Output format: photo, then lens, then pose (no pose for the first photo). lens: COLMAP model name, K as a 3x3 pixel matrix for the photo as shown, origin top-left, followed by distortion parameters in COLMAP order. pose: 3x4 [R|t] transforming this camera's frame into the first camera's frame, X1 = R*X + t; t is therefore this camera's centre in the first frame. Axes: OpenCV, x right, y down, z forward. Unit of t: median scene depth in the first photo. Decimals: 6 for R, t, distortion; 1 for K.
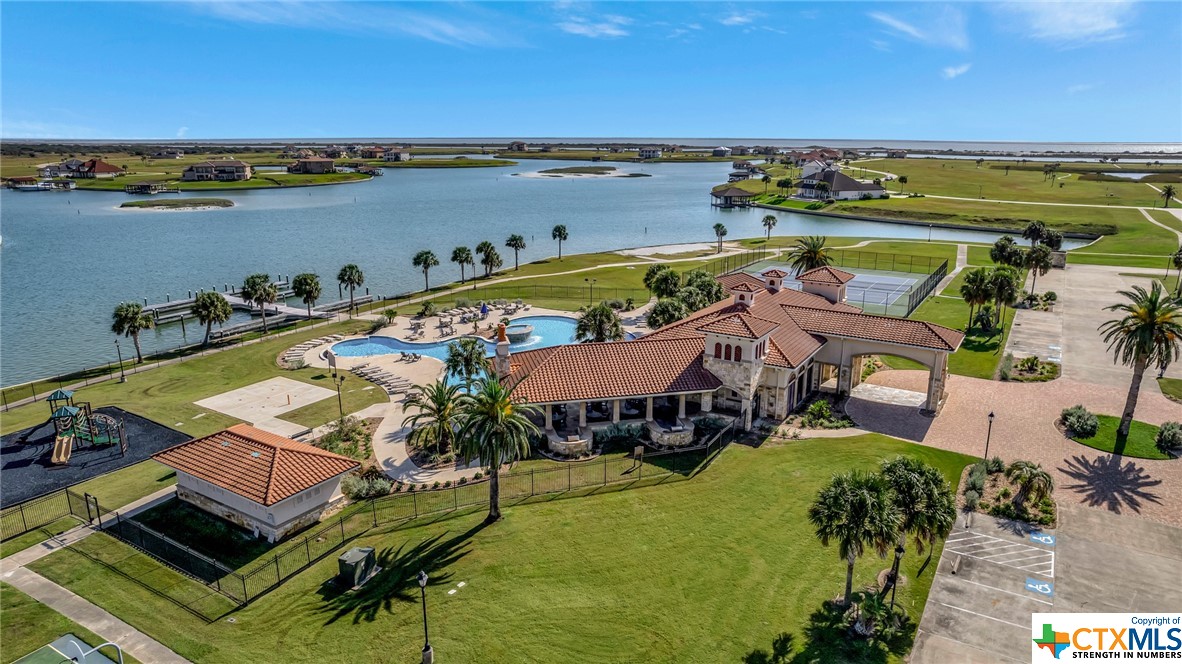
lens RADIAL K [[765.1, 0, 591.0], [0, 765.1, 332.0], [0, 0, 1]] dist [-0.077284, 0.074467]
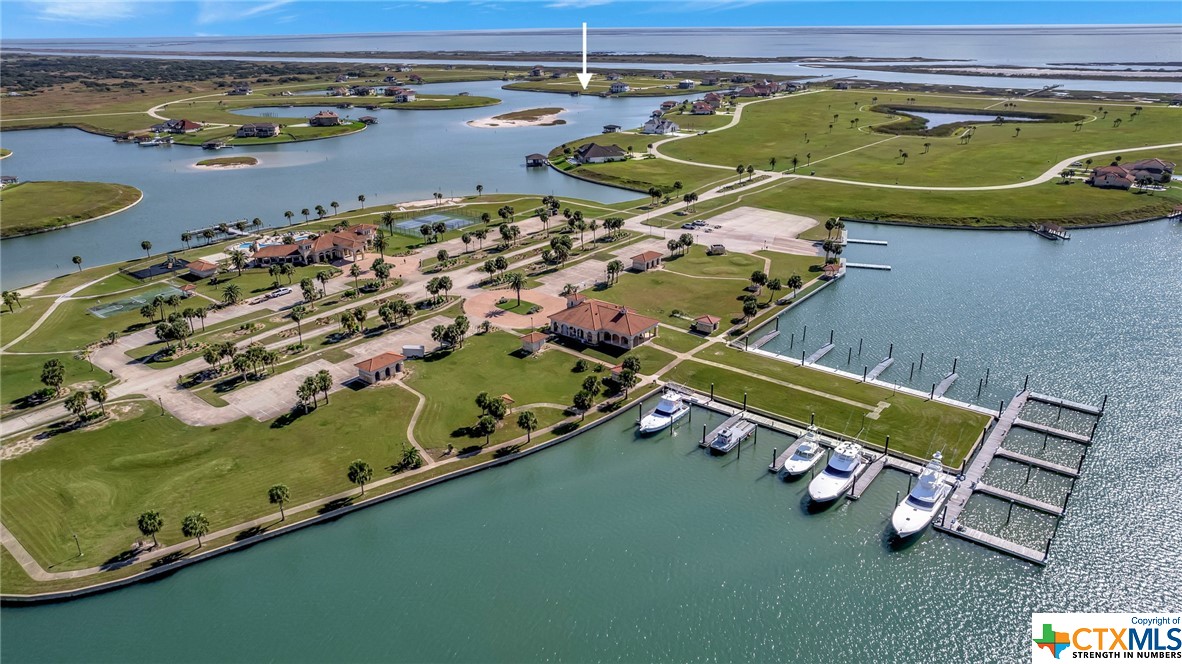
lens RADIAL K [[765.1, 0, 591.0], [0, 765.1, 332.0], [0, 0, 1]] dist [-0.077284, 0.074467]
pose [[0.993914, 0.031014, -0.105704, 1.074993], [-0.017129, 0.991391, 0.129811, -0.041195], [0.108819, -0.127211, 0.985888, -1.510964]]
